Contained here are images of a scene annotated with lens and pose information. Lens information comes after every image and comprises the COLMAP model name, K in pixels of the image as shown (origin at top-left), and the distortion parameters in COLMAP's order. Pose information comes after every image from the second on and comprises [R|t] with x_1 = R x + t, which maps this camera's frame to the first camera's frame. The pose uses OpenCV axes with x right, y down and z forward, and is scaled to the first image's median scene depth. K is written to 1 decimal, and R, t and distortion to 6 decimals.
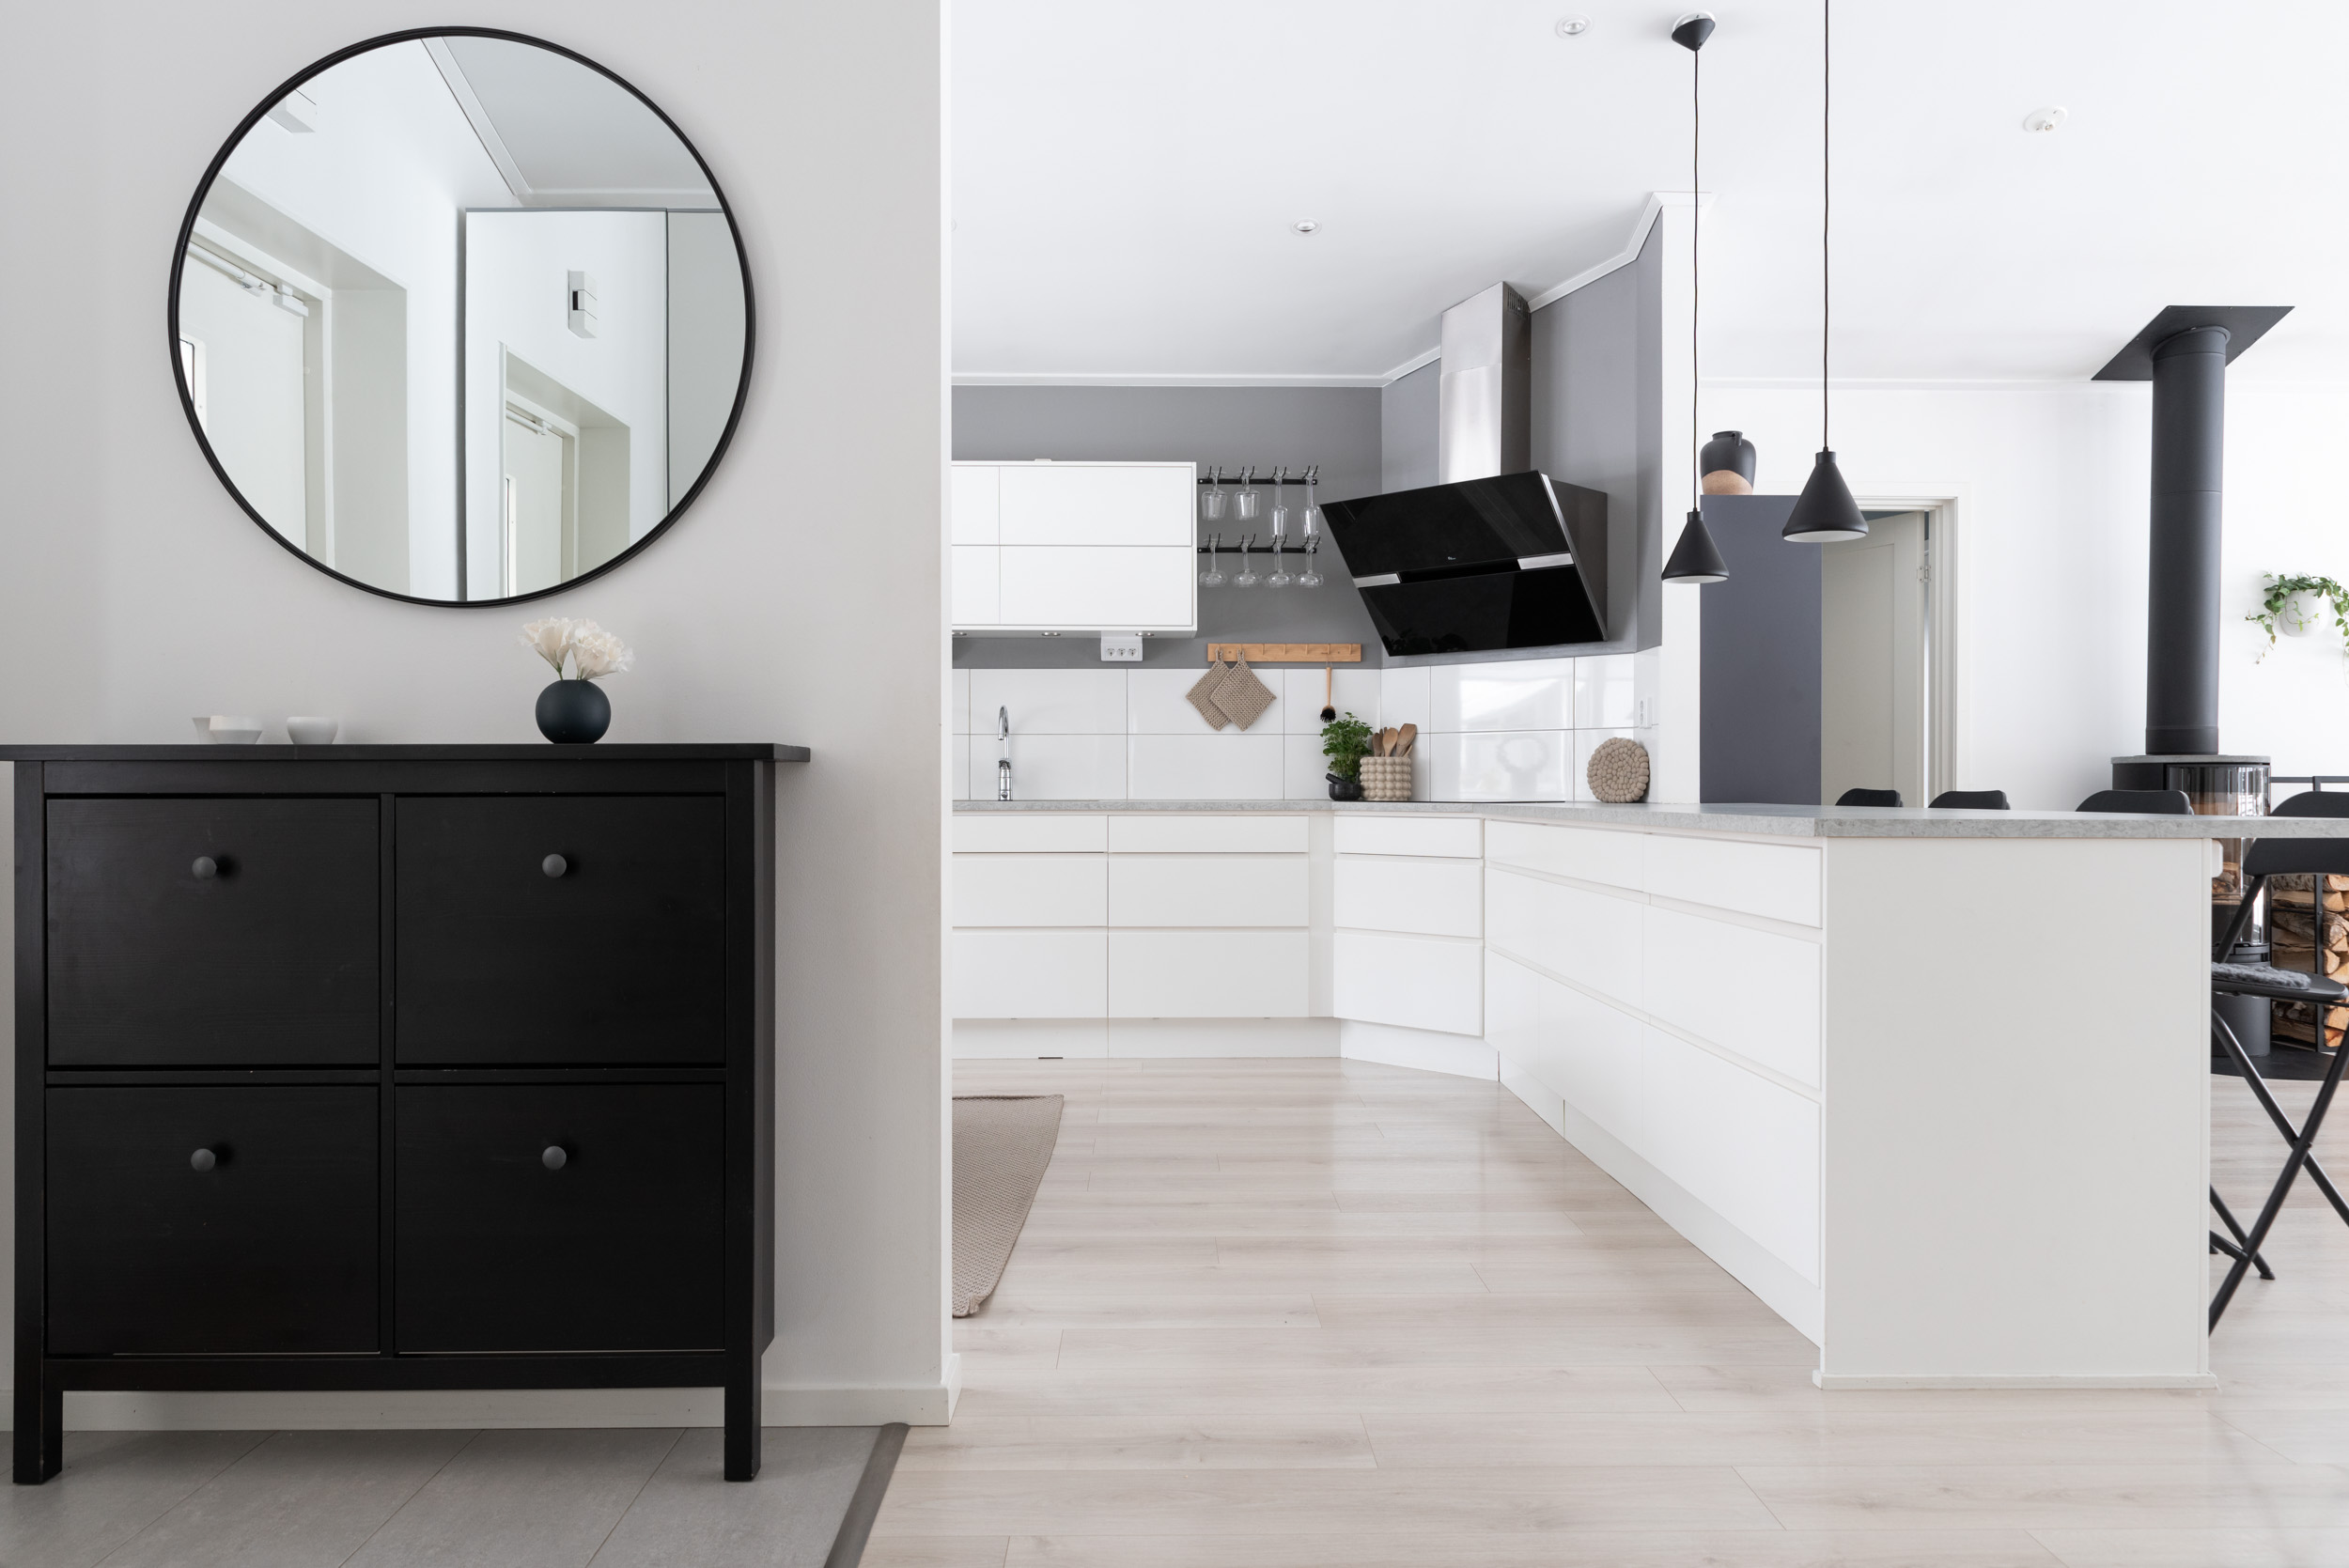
lens RADIAL K [[1580.2, 0, 1174.5], [0, 1580.2, 784.0], [0, 0, 1]] dist [0.000969, -0.001889]
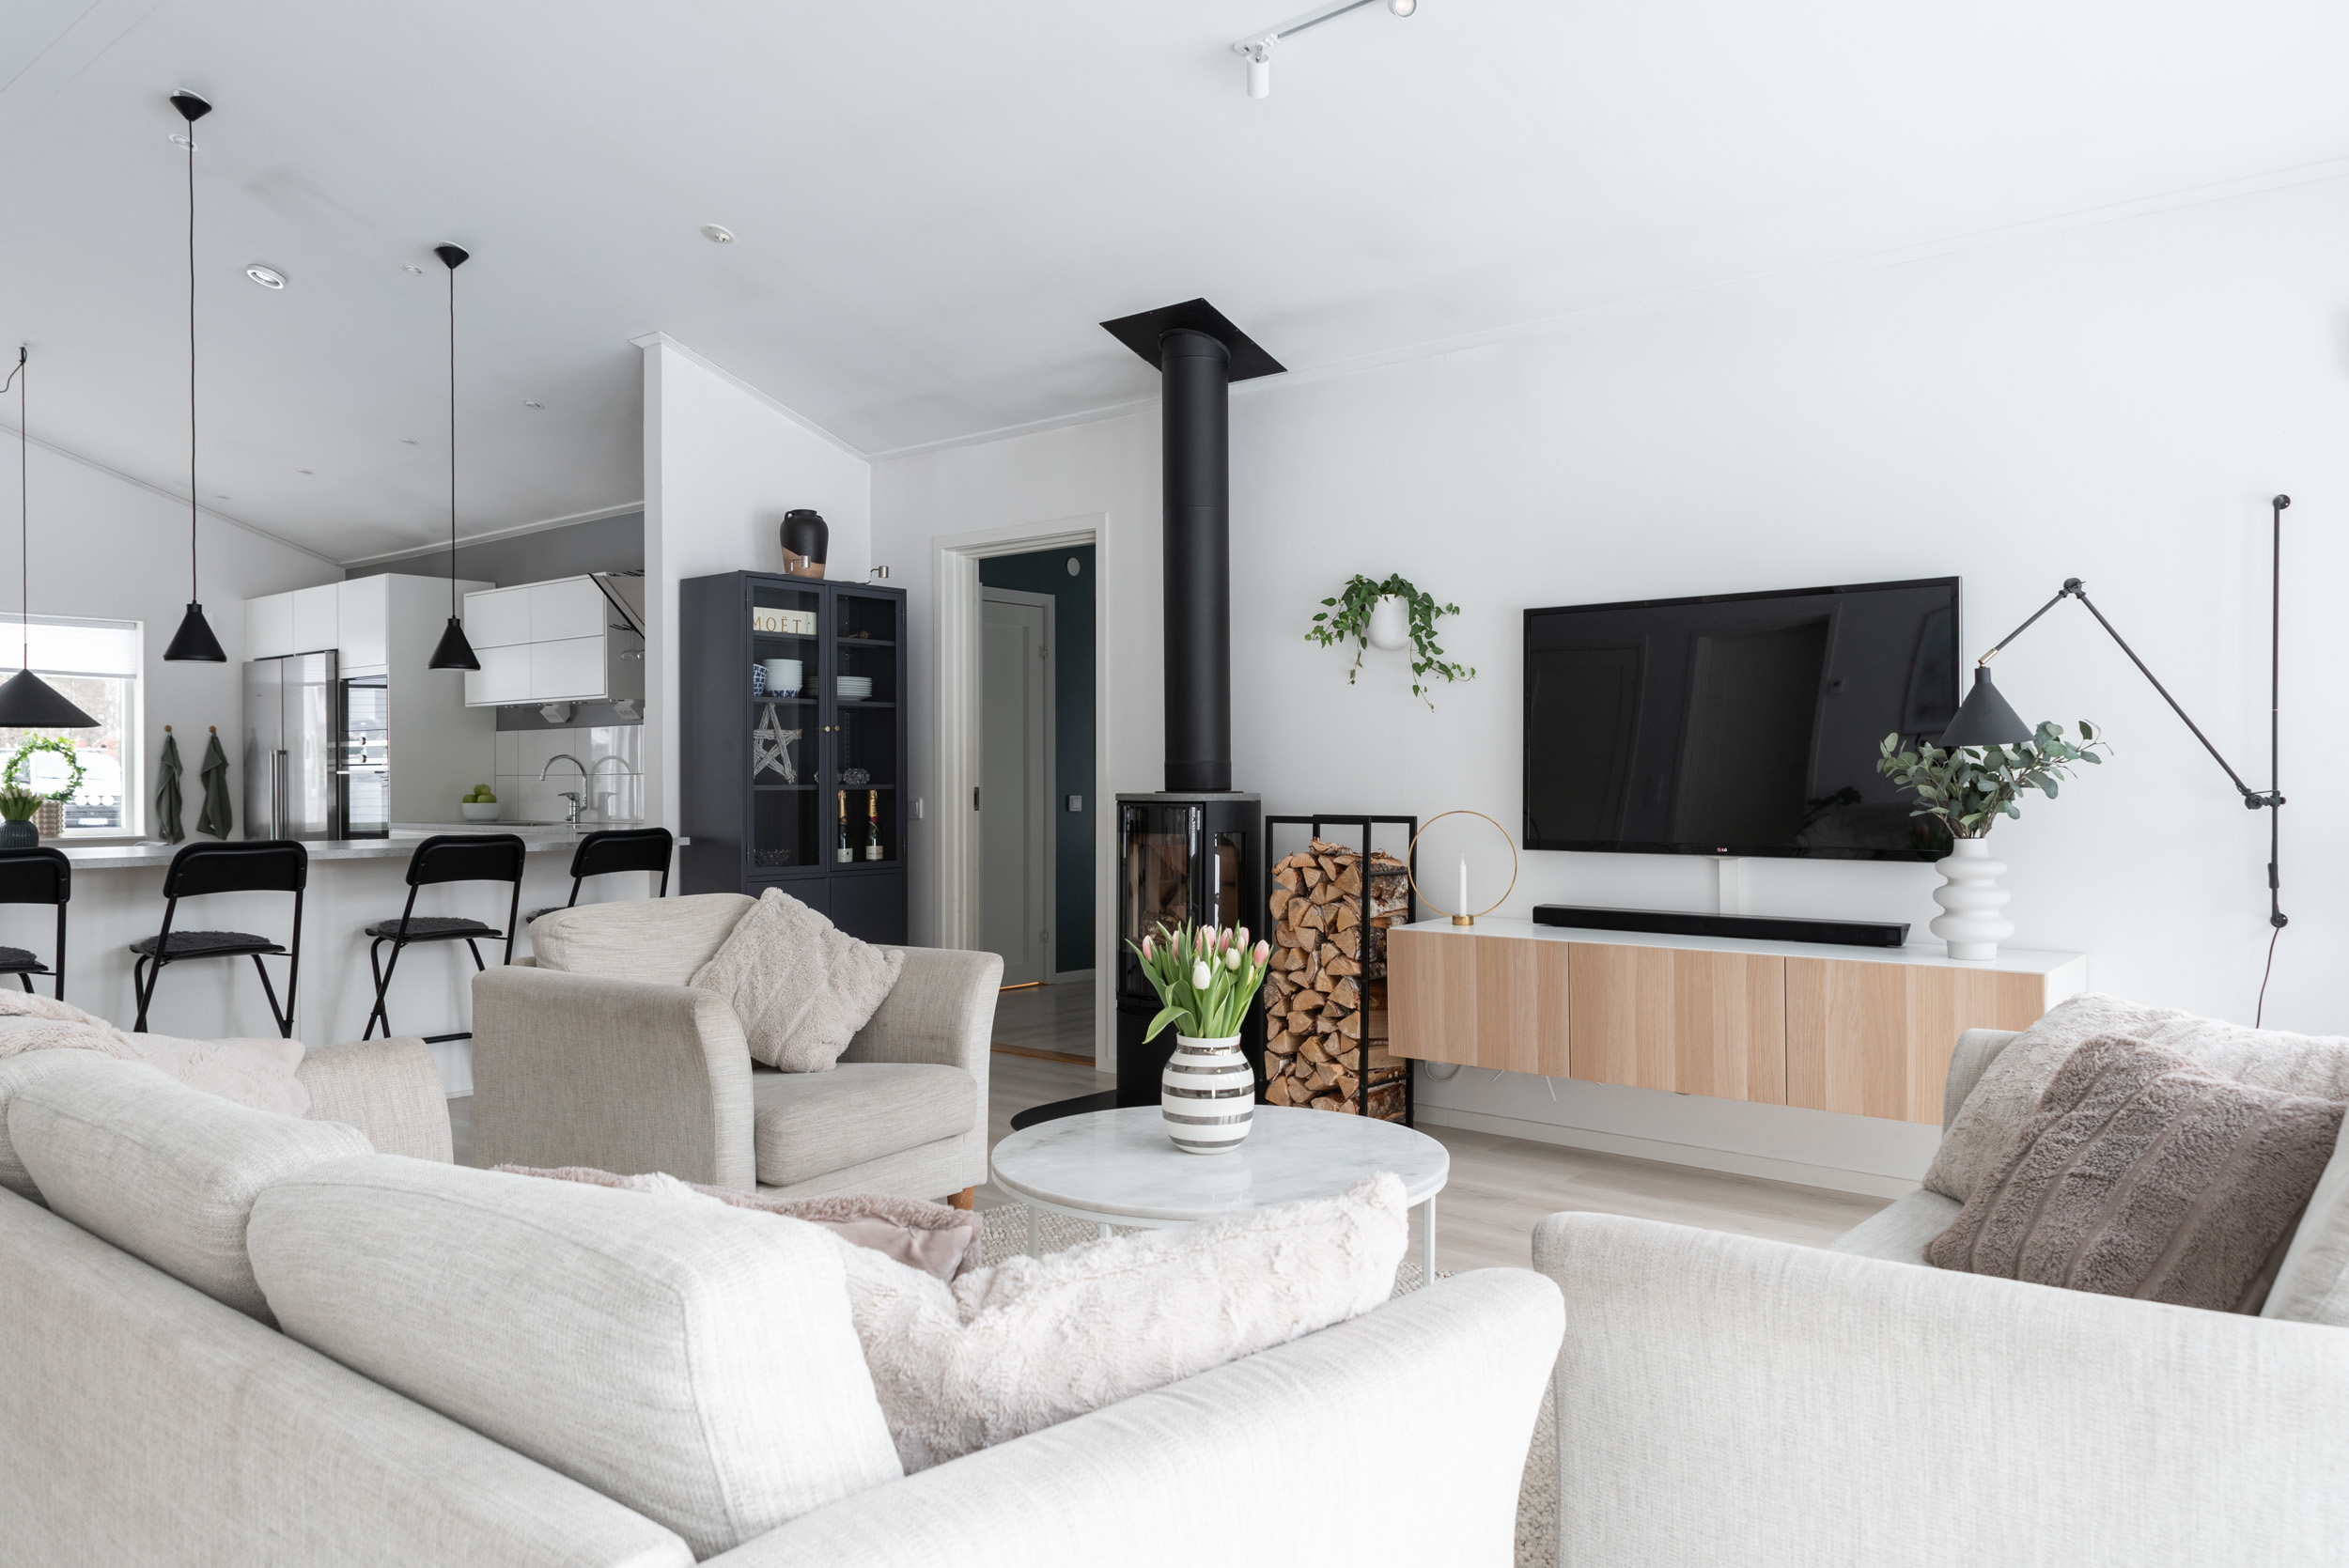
lens RADIAL K [[1580.2, 0, 1174.5], [0, 1580.2, 784.0], [0, 0, 1]] dist [0.000969, -0.001889]
pose [[0.750441, 0.000599, -0.660937, 1.316308], [0.005379, 0.999961, 0.007014, -0.029728], [0.660915, -0.008819, 0.750409, 0.317901]]
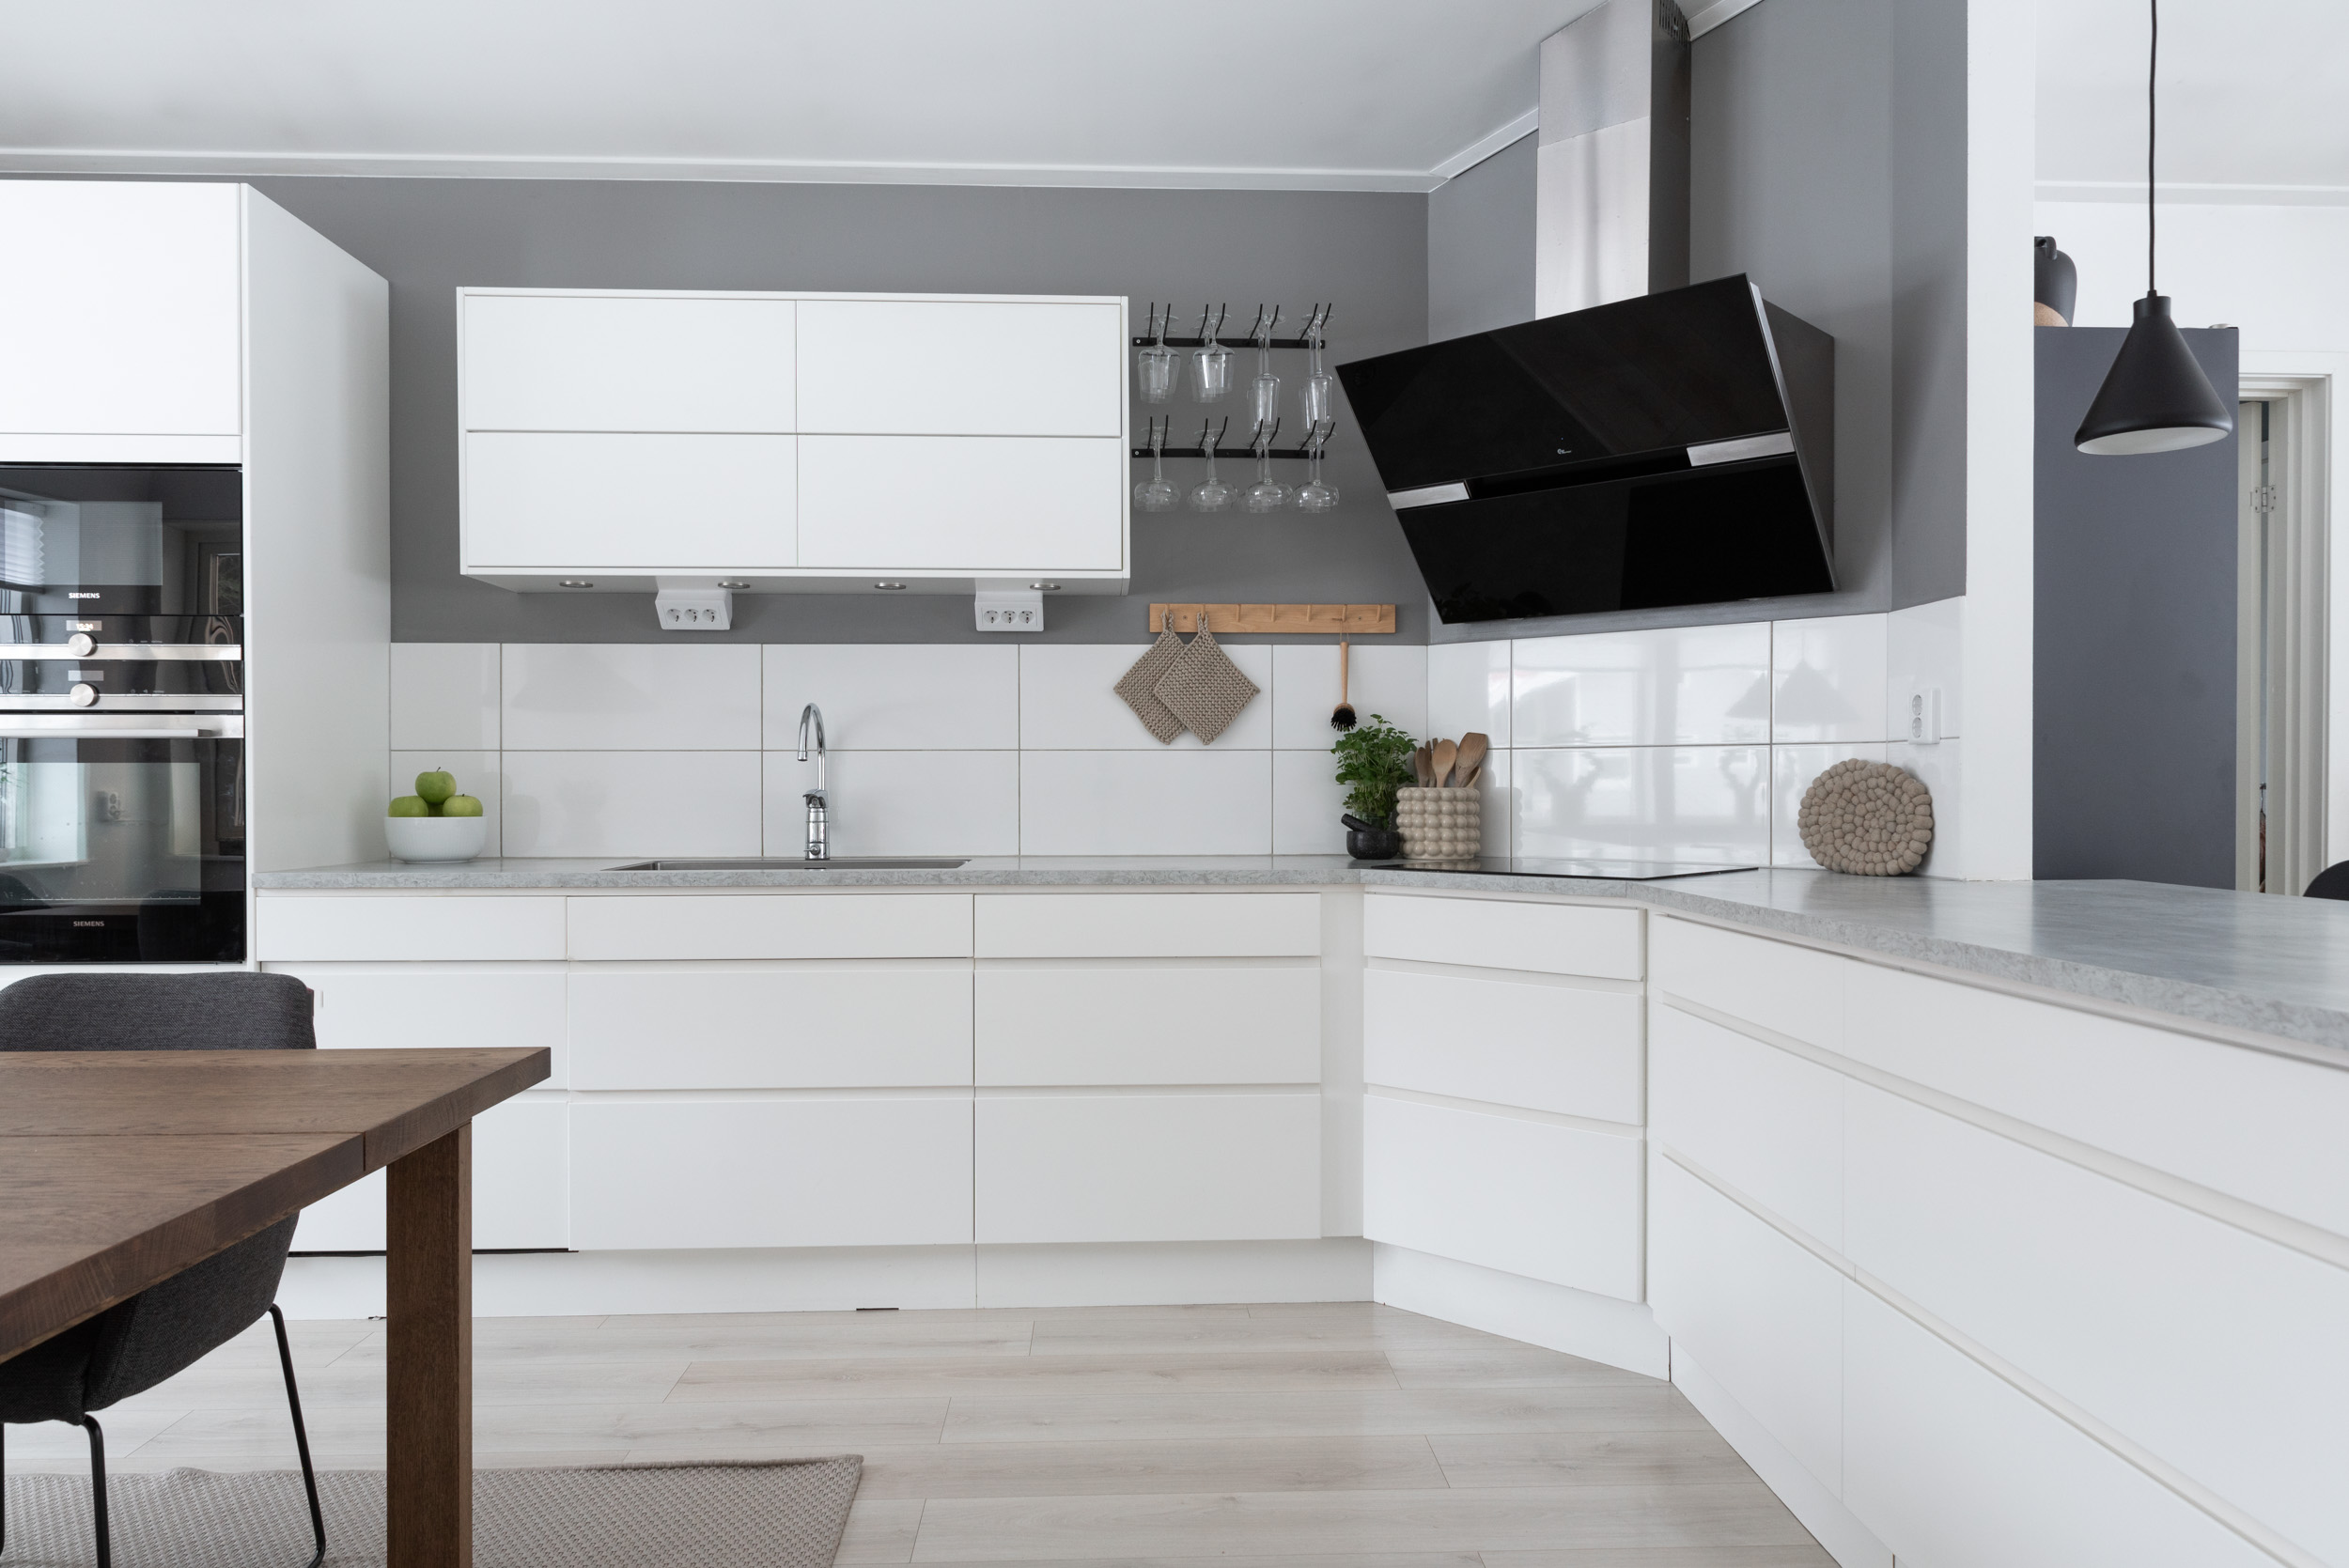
lens RADIAL K [[1580.2, 0, 1174.5], [0, 1580.2, 784.0], [0, 0, 1]] dist [0.000969, -0.001889]
pose [[0.999656, -0.001386, 0.026175, 0.014928], [0.001335, 0.999997, 0.001979, -0.019815], [-0.026178, -0.001943, 0.999655, 0.389752]]
